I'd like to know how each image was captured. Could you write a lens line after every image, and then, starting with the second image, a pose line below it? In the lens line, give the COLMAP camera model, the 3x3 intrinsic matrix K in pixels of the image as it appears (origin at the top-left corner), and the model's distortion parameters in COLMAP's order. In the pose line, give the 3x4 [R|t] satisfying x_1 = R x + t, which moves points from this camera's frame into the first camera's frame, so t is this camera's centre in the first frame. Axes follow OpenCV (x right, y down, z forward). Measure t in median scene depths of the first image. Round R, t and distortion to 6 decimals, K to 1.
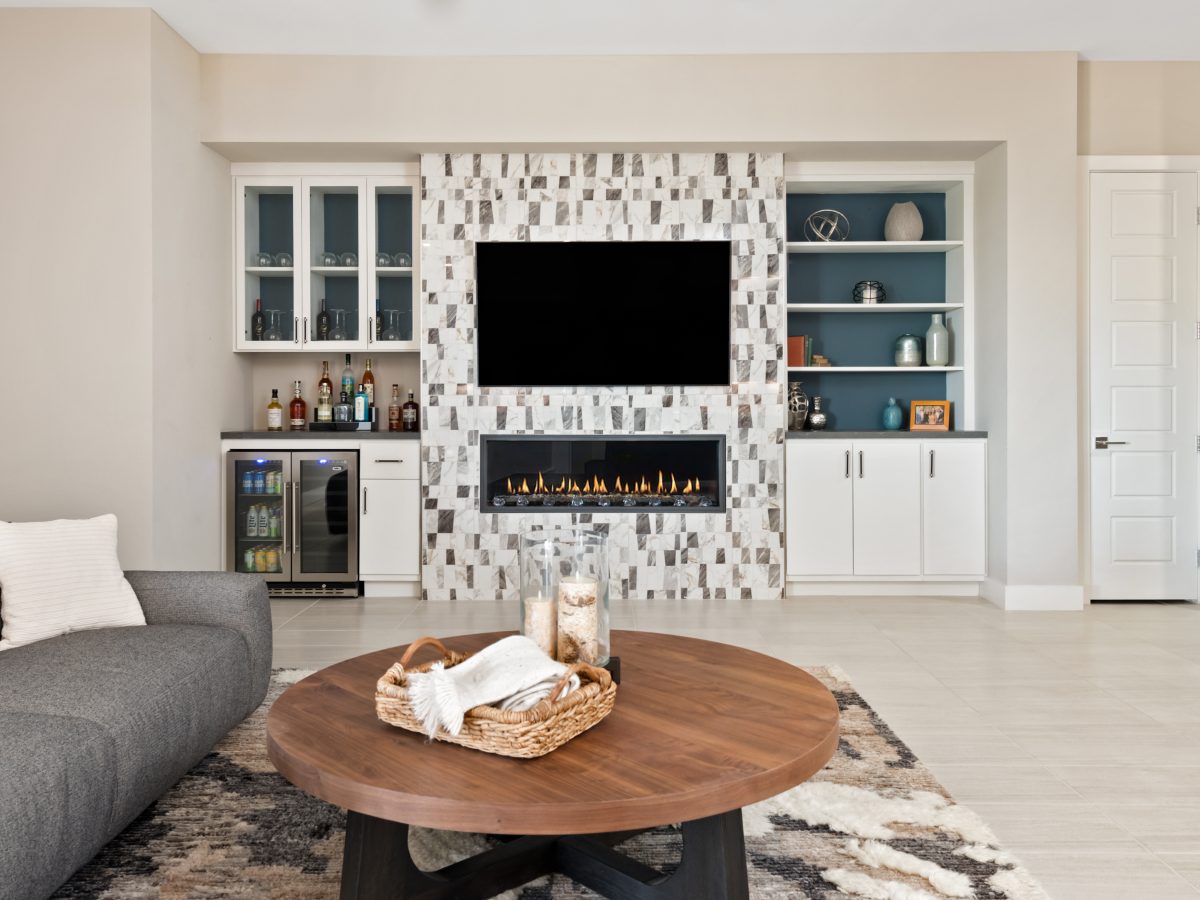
lens RADIAL K [[972.8, 0, 598.5], [0, 972.8, 396.8], [0, 0, 1]] dist [0.013185, 0.004591]
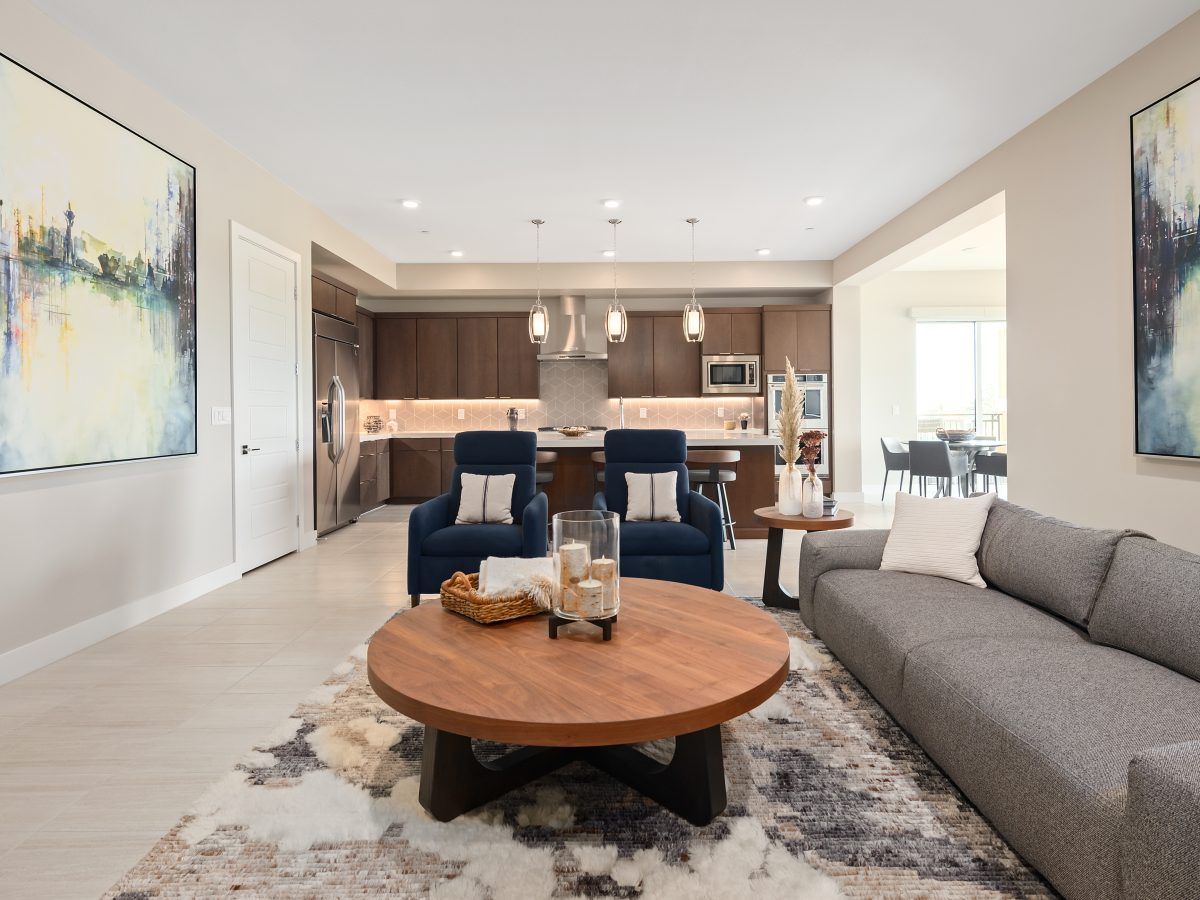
lens RADIAL K [[665.7, 0, 612.4], [0, 665.7, 412.6], [0, 0, 1]] dist [0.002828, -0.000704]
pose [[-0.999937, 0.010457, -0.003957, -0.036434], [0.010456, 0.999945, 0.000369, 0.000841], [0.003961, 0.000327, -0.999992, 0.810701]]
